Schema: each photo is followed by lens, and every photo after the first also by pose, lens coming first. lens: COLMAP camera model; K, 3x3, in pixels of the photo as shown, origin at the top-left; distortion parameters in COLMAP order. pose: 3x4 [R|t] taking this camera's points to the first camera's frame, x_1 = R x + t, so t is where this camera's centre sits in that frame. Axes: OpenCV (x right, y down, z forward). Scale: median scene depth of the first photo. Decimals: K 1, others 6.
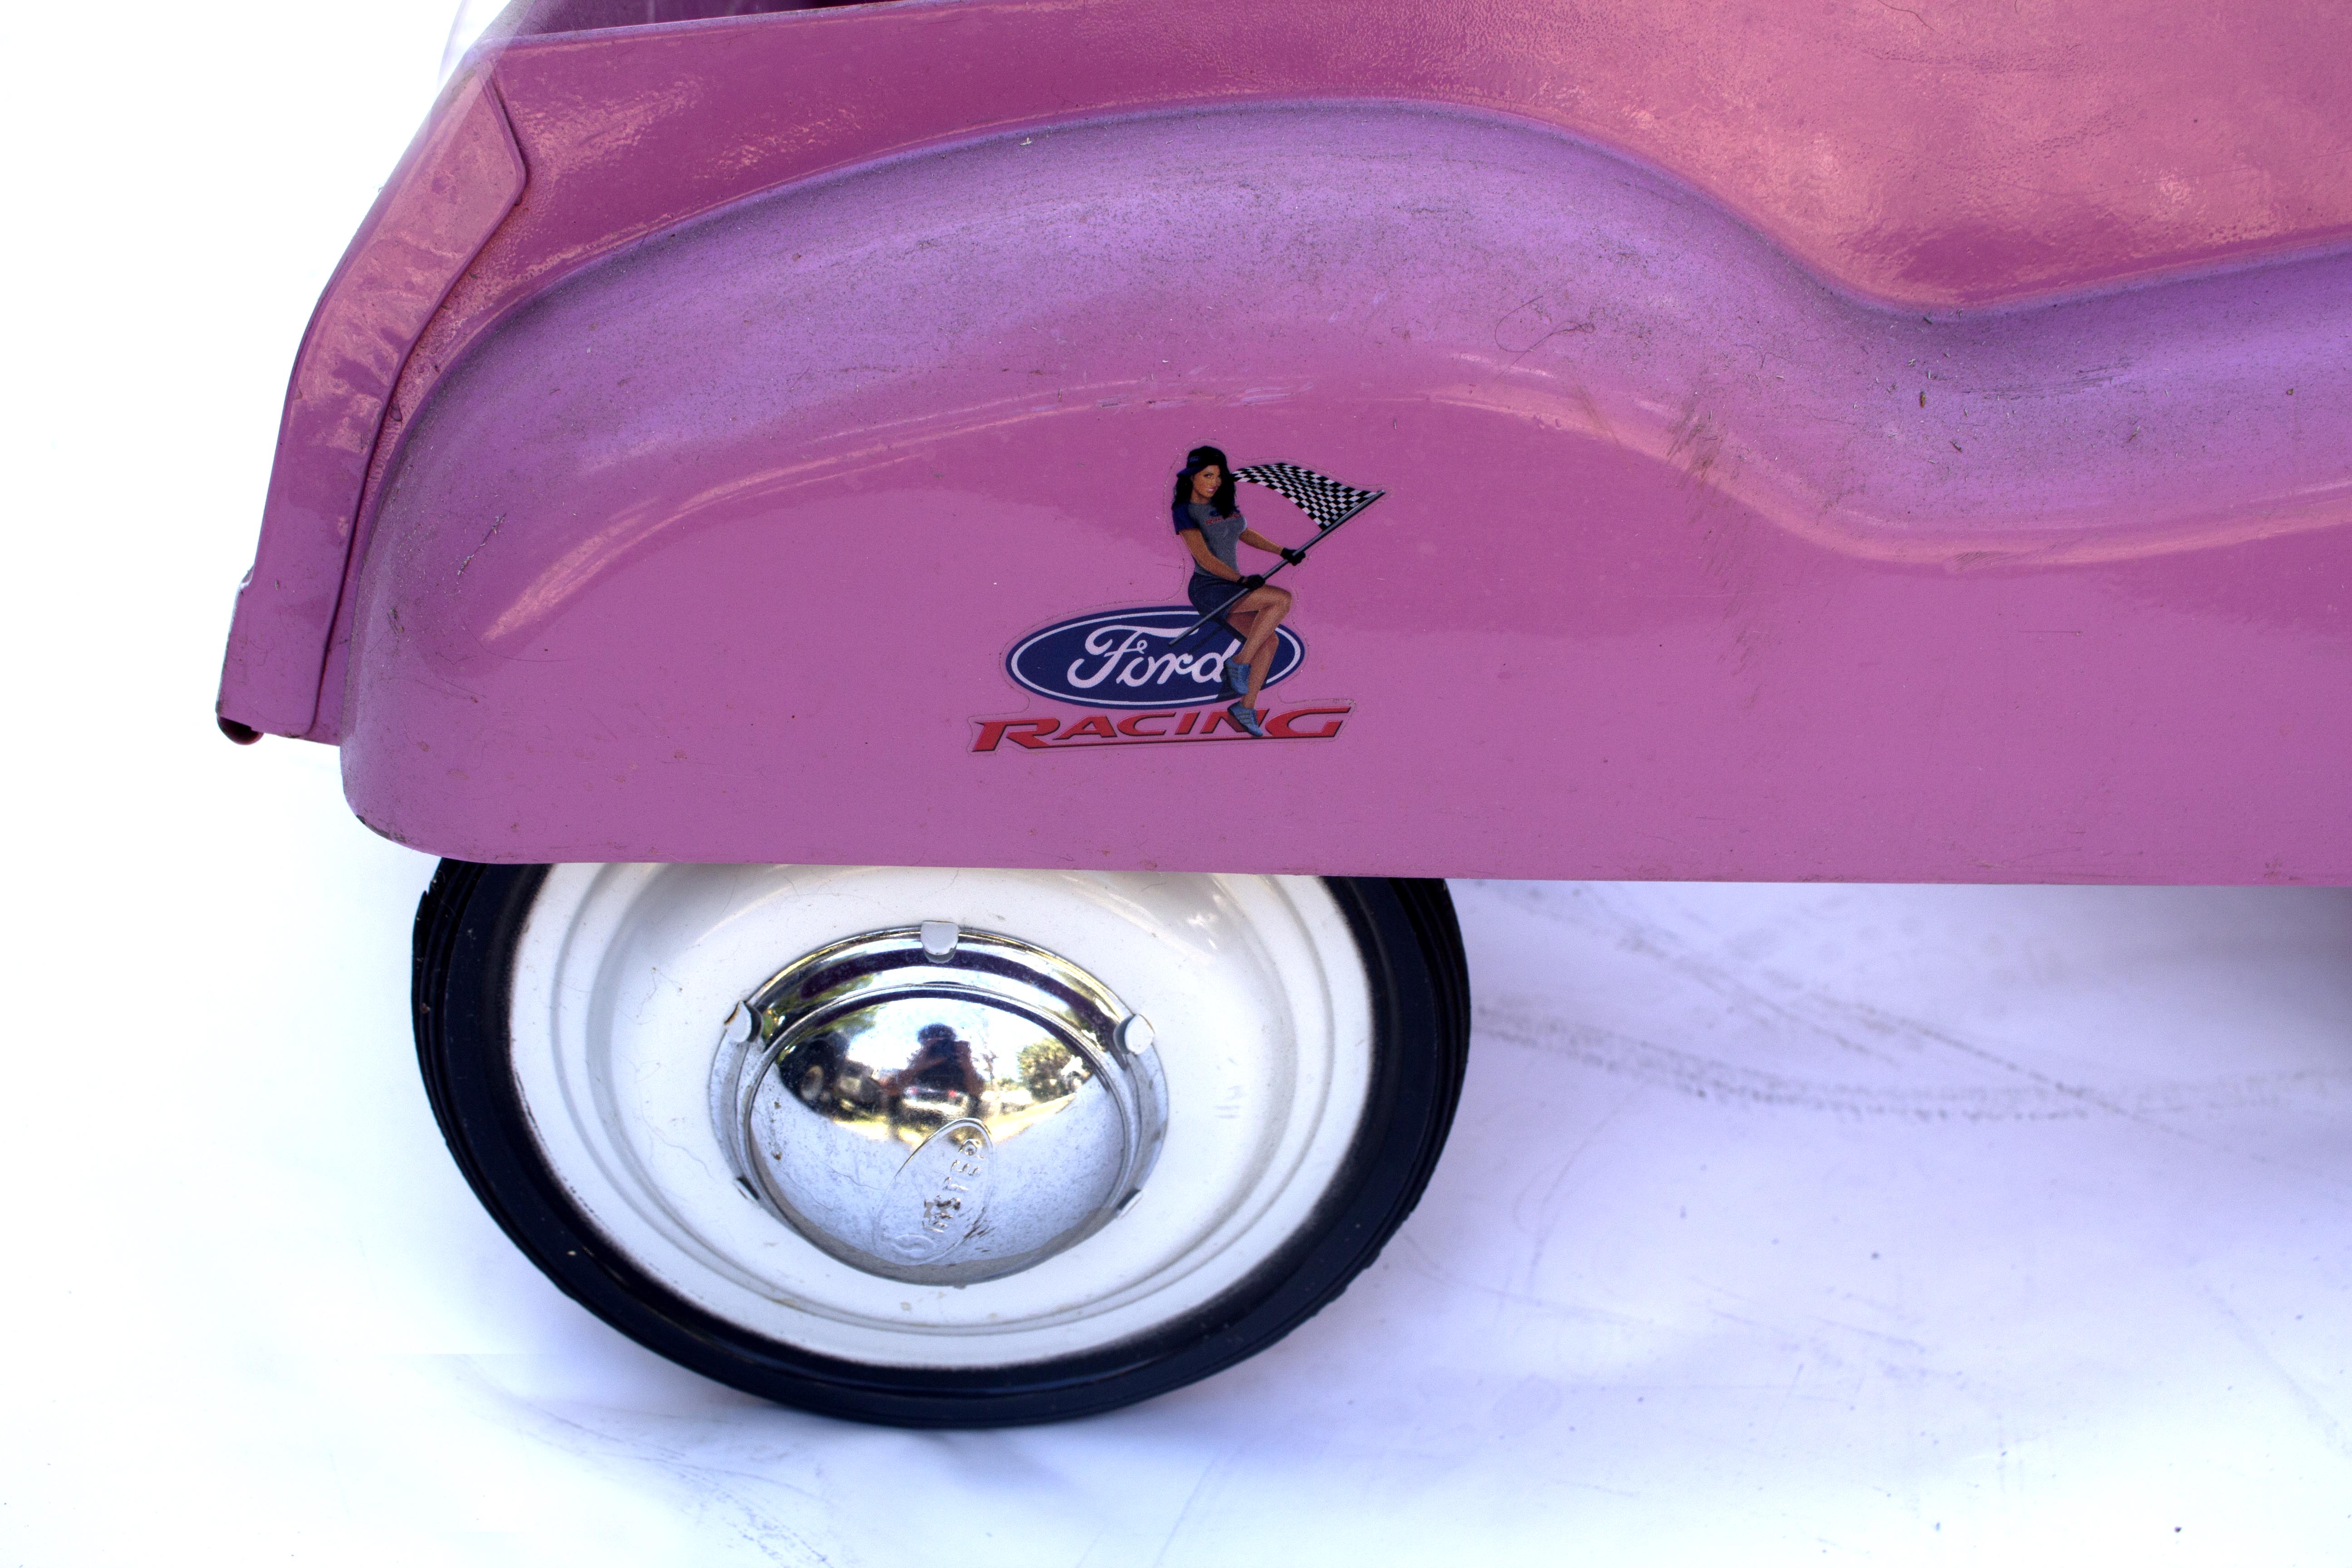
lens RADIAL K [[2273.7, 0, 1176.0], [0, 2273.7, 784.0], [0, 0, 1]] dist [-0.124240, 0.001227]
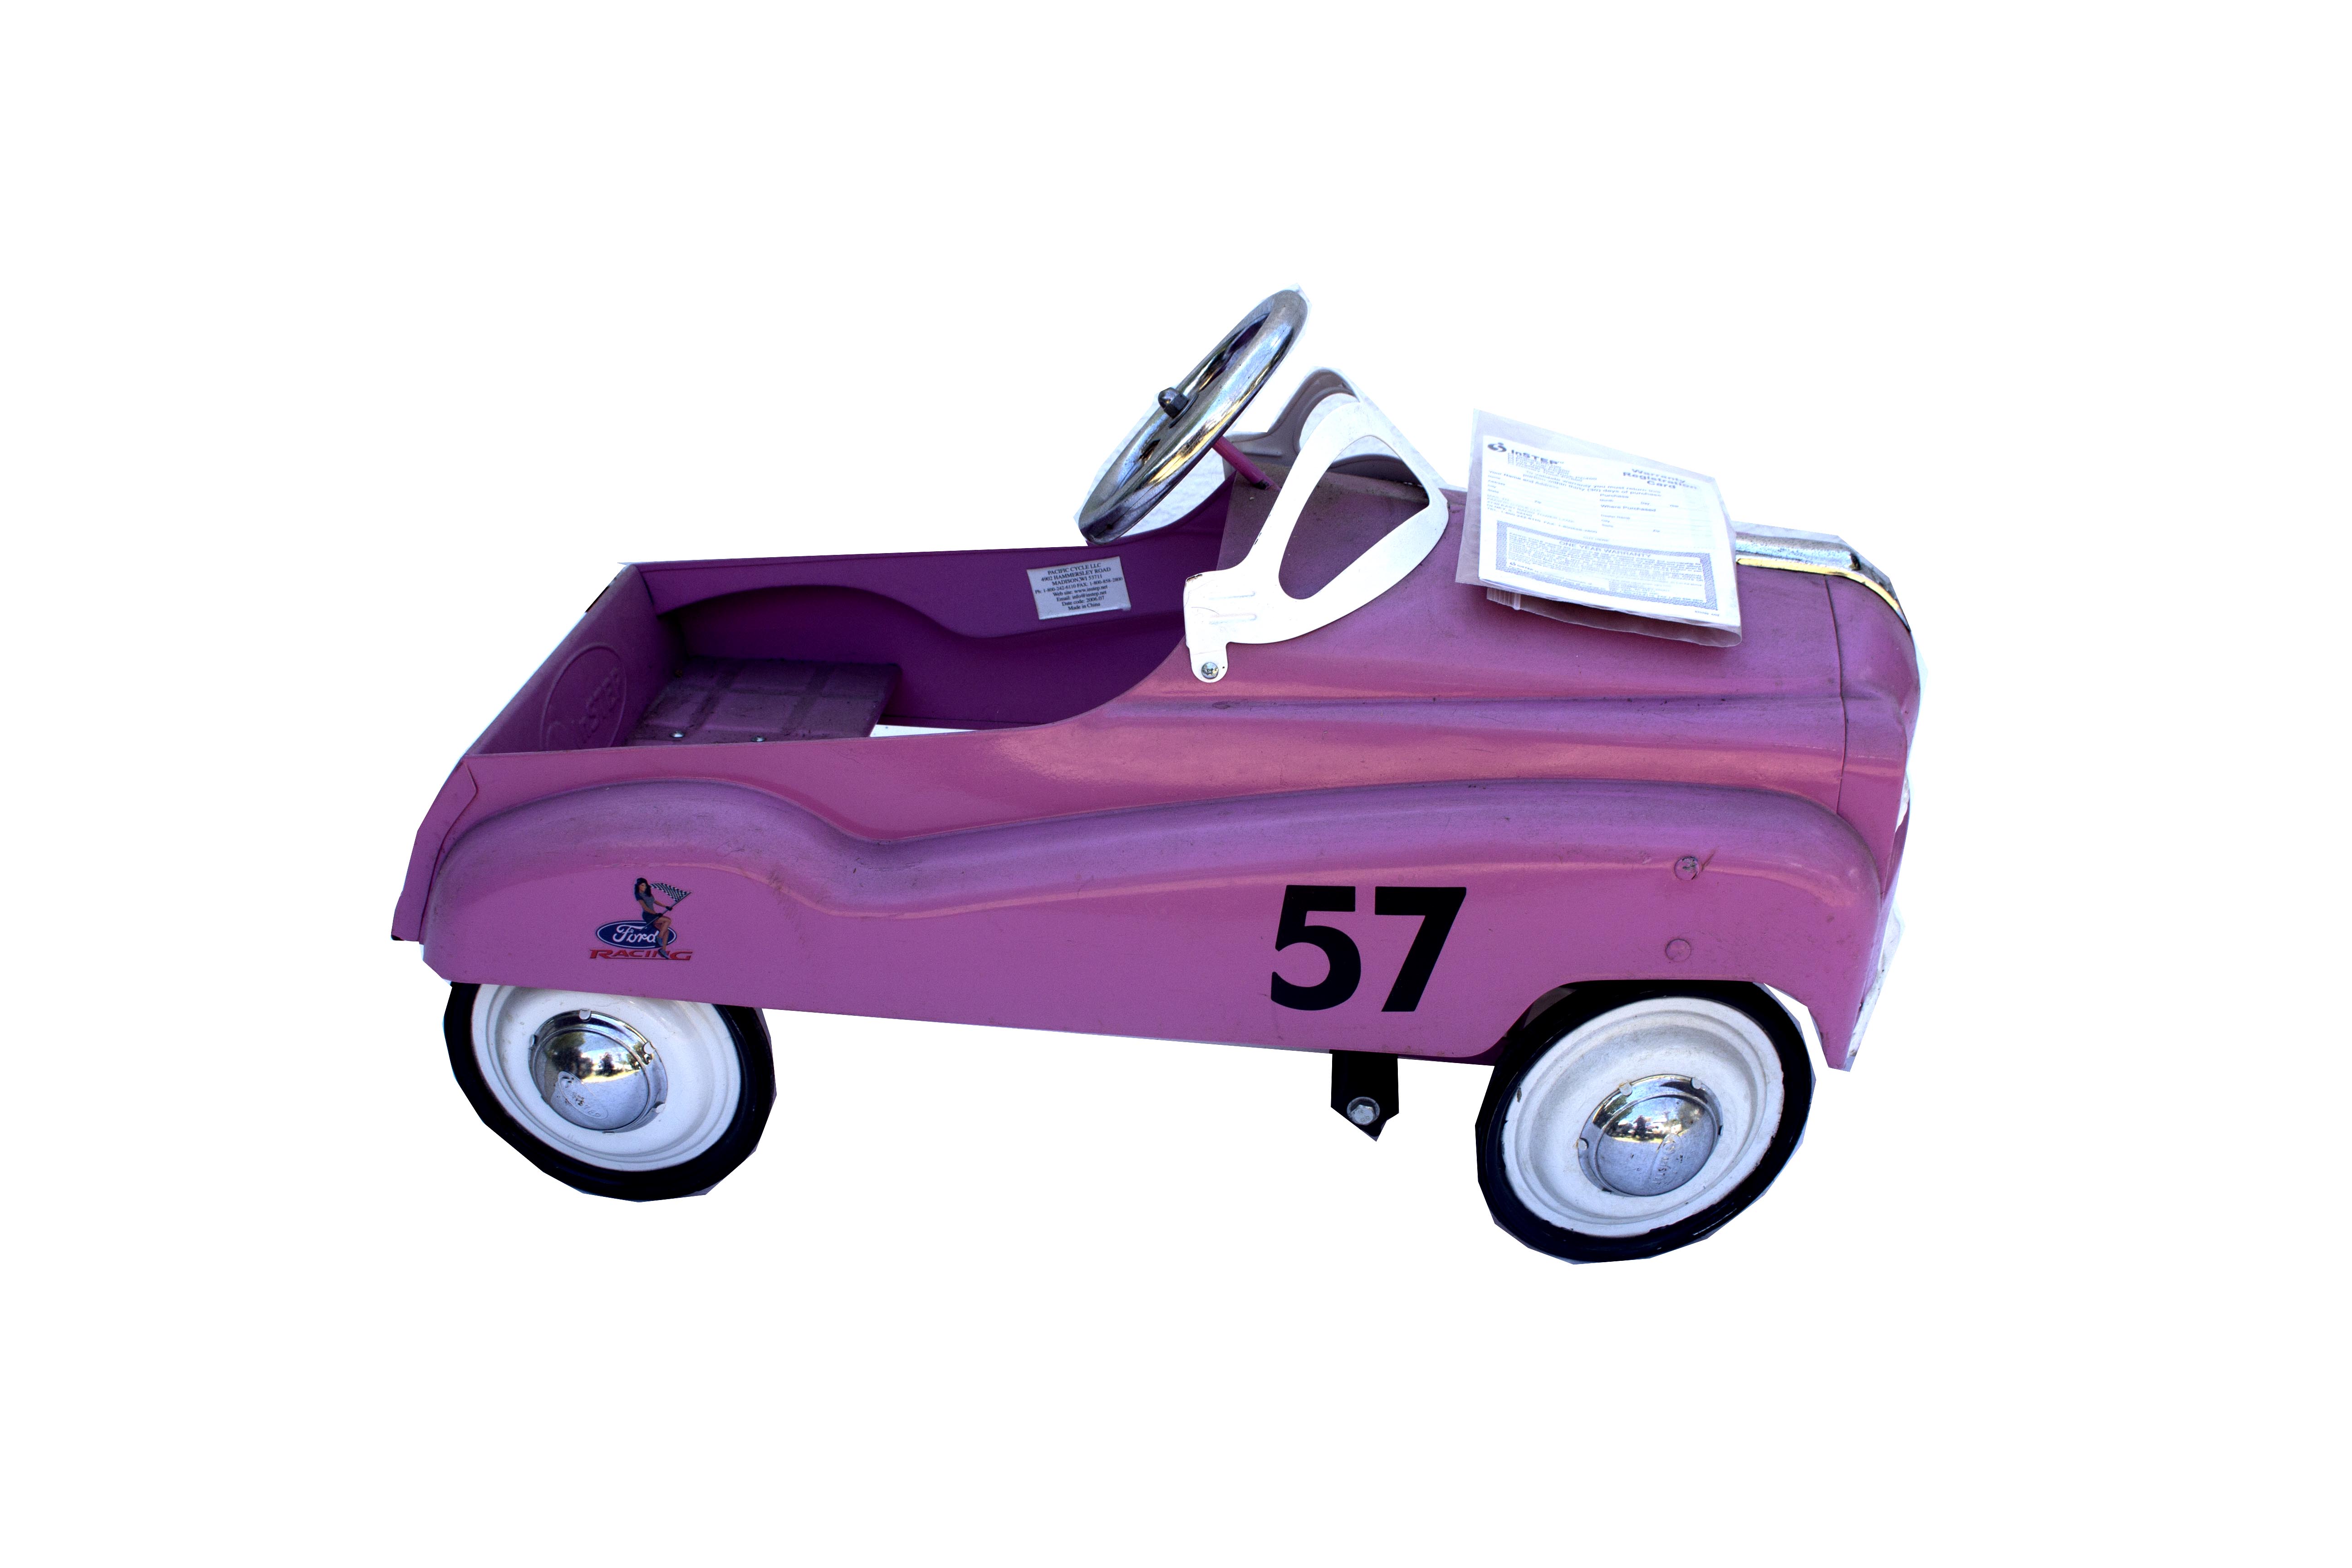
lens RADIAL K [[2273.7, 0, 1176.0], [0, 2273.7, 784.0], [0, 0, 1]] dist [-0.124240, 0.001227]
pose [[0.988553, 0.044105, -0.144284, 1.284719], [-0.059716, 0.992601, -0.105719, 0.031995], [0.138554, 0.113125, 0.983873, -2.302092]]
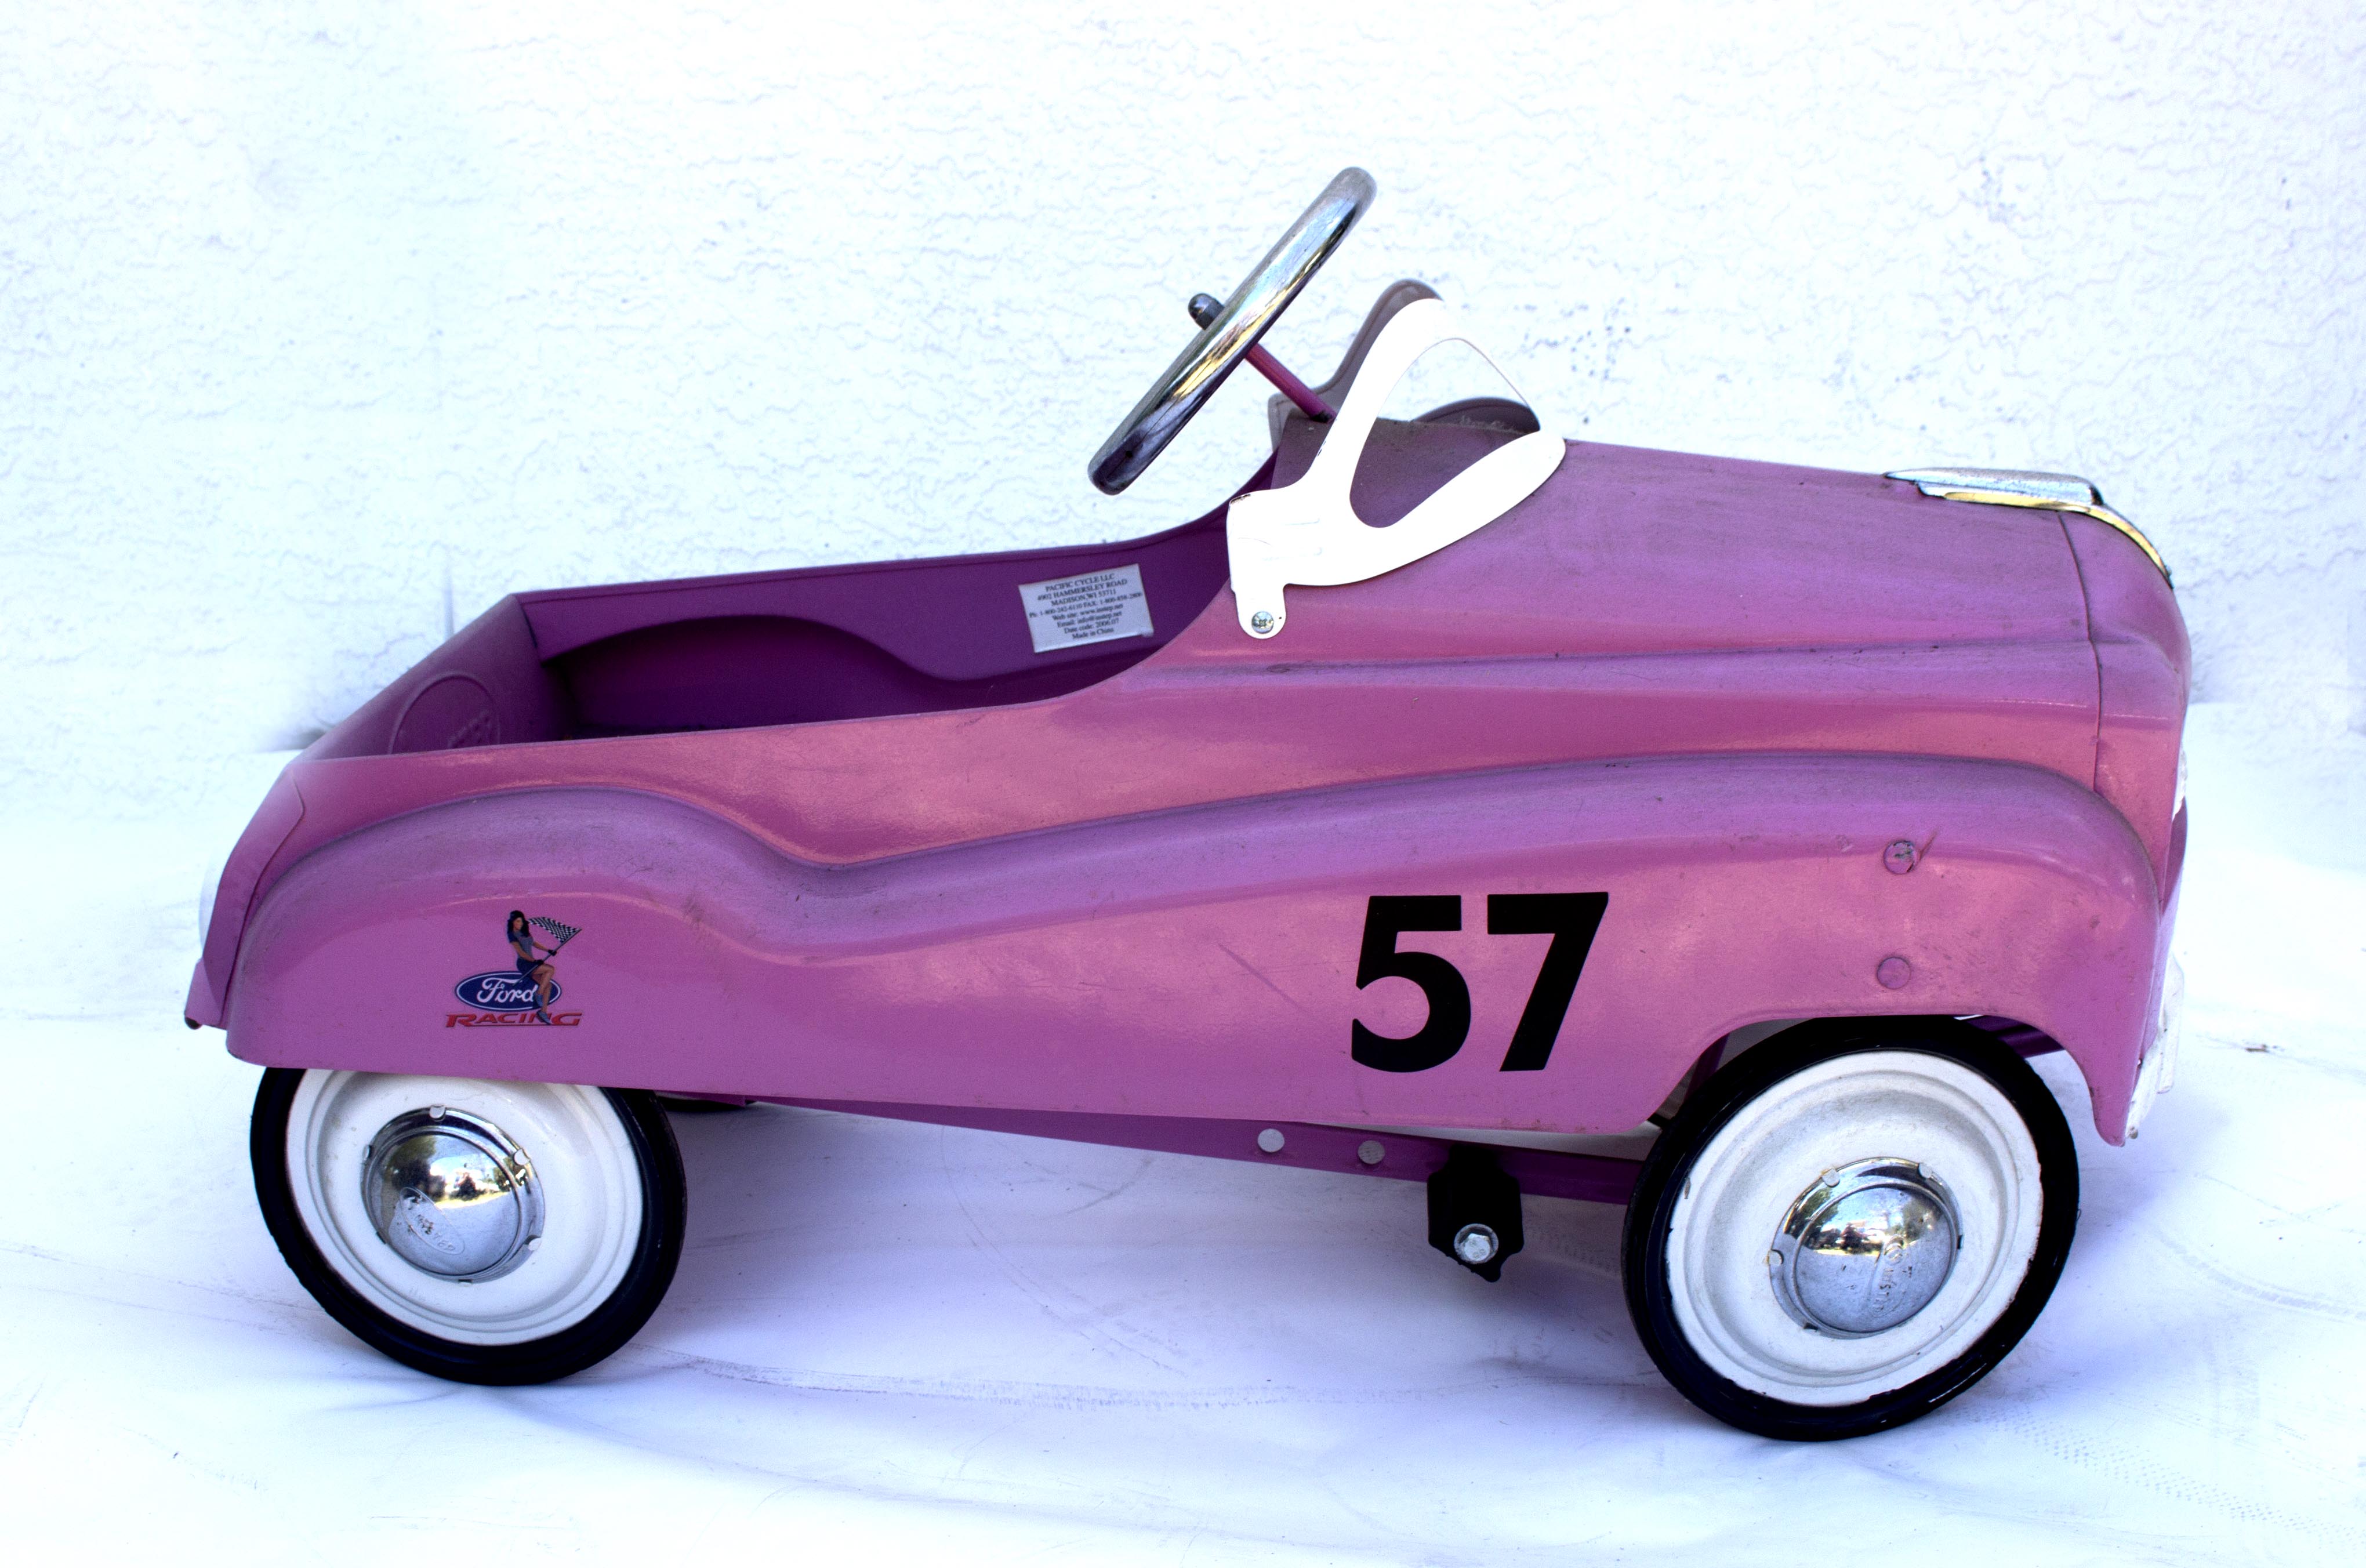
lens RADIAL K [[2905.8, 0, 1134.7], [0, 2905.8, 787.8], [0, 0, 1]] dist [-0.124101, 0.035922]
pose [[0.985854, 0.007470, -0.167440, 1.252030], [-0.050418, 0.965953, -0.253758, 0.524340], [0.159844, 0.258610, 0.952665, -2.120590]]
